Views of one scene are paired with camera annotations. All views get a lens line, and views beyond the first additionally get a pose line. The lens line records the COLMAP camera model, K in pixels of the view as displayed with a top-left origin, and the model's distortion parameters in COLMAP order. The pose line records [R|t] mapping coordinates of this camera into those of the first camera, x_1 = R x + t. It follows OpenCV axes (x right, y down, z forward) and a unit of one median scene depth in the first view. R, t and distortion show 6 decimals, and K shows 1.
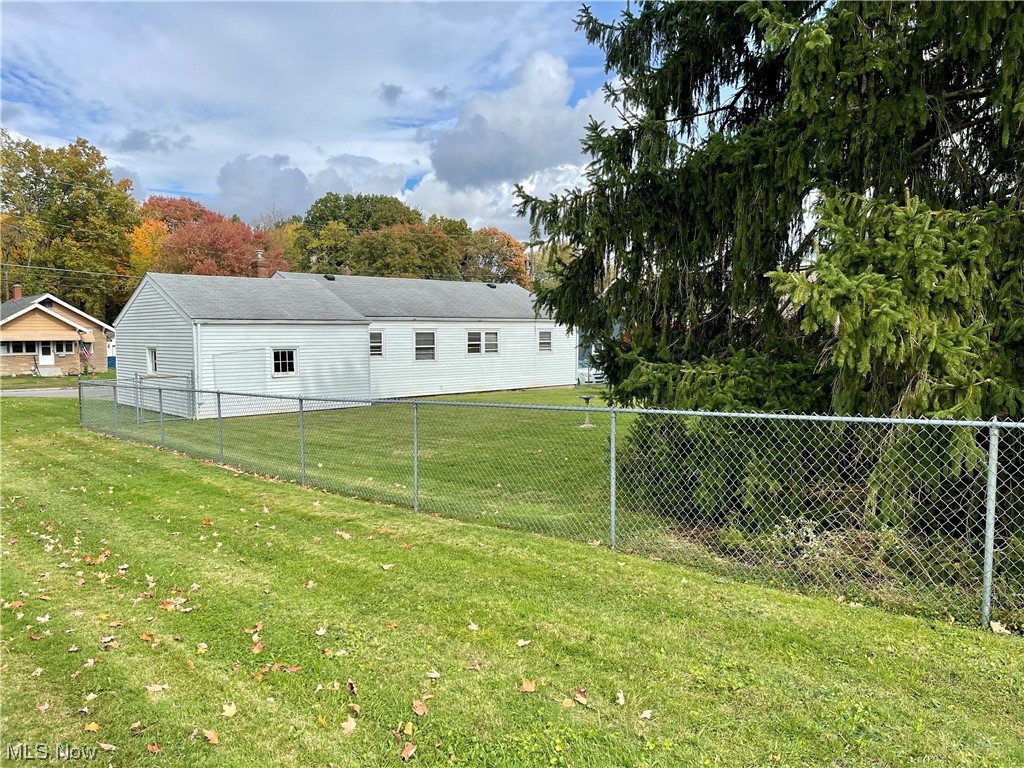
lens RADIAL K [[768.7, 0, 512.0], [0, 768.7, 384.0], [0, 0, 1]] dist [0.231762, -0.534559]
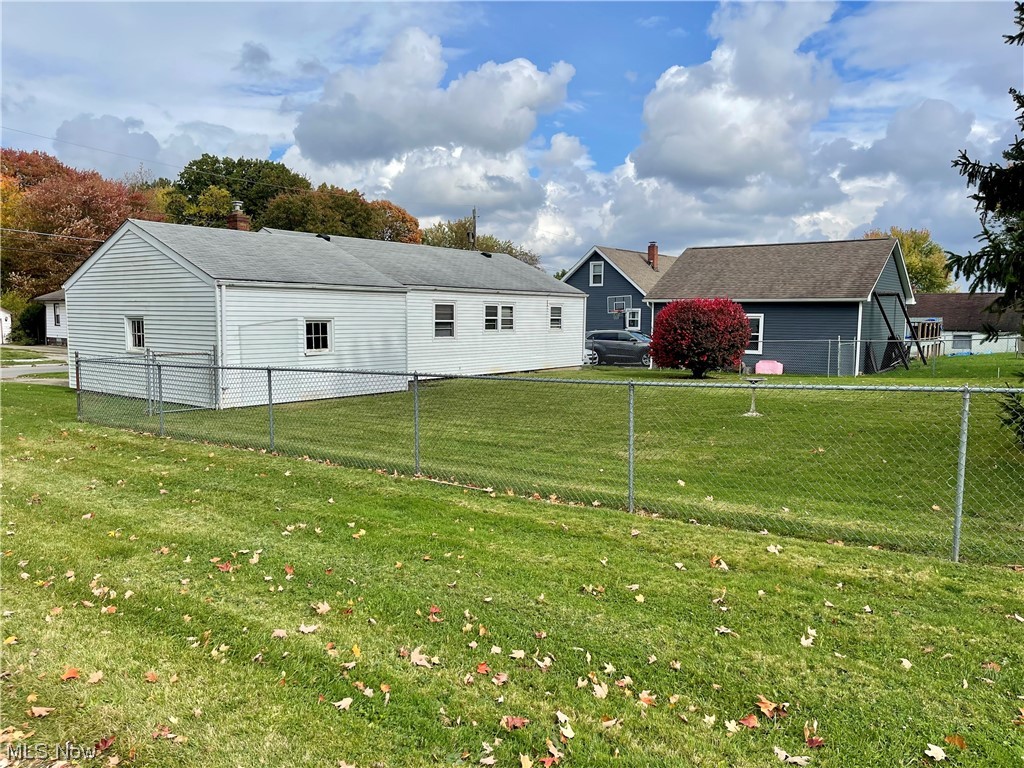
lens RADIAL K [[763.6, 0, 532.7], [0, 763.6, 383.0], [0, 0, 1]] dist [0.072366, -0.141188]
pose [[0.977717, -0.003078, 0.209904, -0.171715], [-0.001457, 0.999769, 0.021448, 0.001628], [-0.209921, -0.021276, 0.977487, 0.130173]]
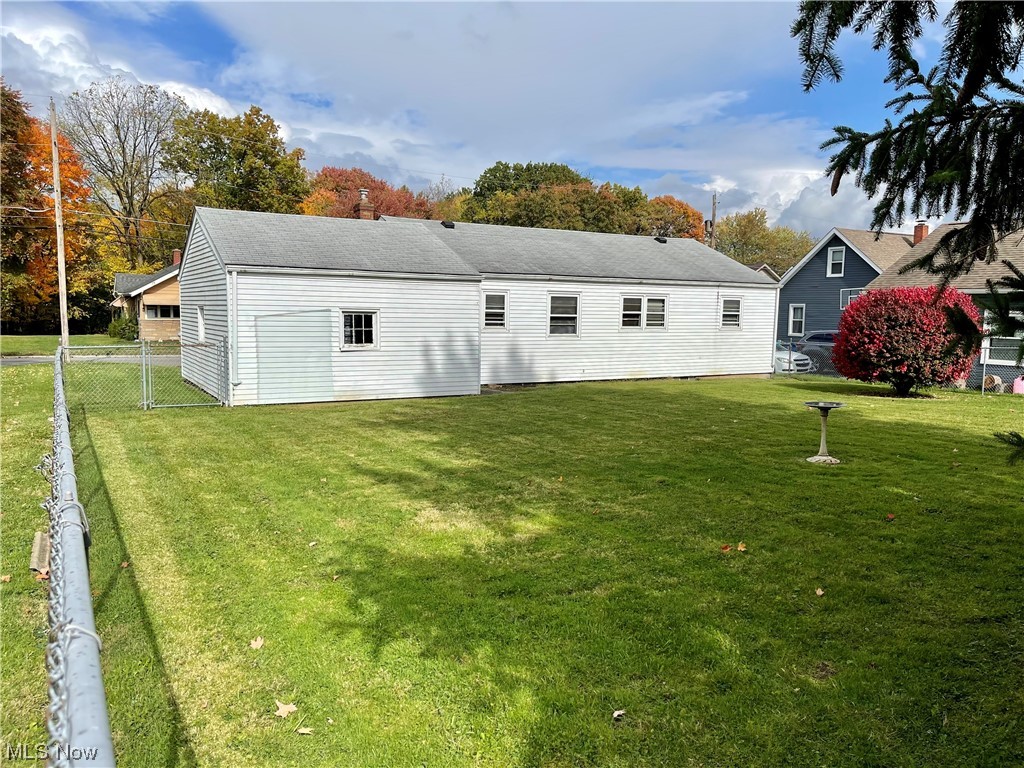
lens RADIAL K [[763.6, 0, 532.7], [0, 763.6, 383.0], [0, 0, 1]] dist [0.072366, -0.141188]
pose [[0.980515, 0.039384, -0.192457, 0.001283], [-0.034538, 0.998998, 0.028472, -0.003505], [0.193386, -0.021270, 0.980892, 0.242905]]
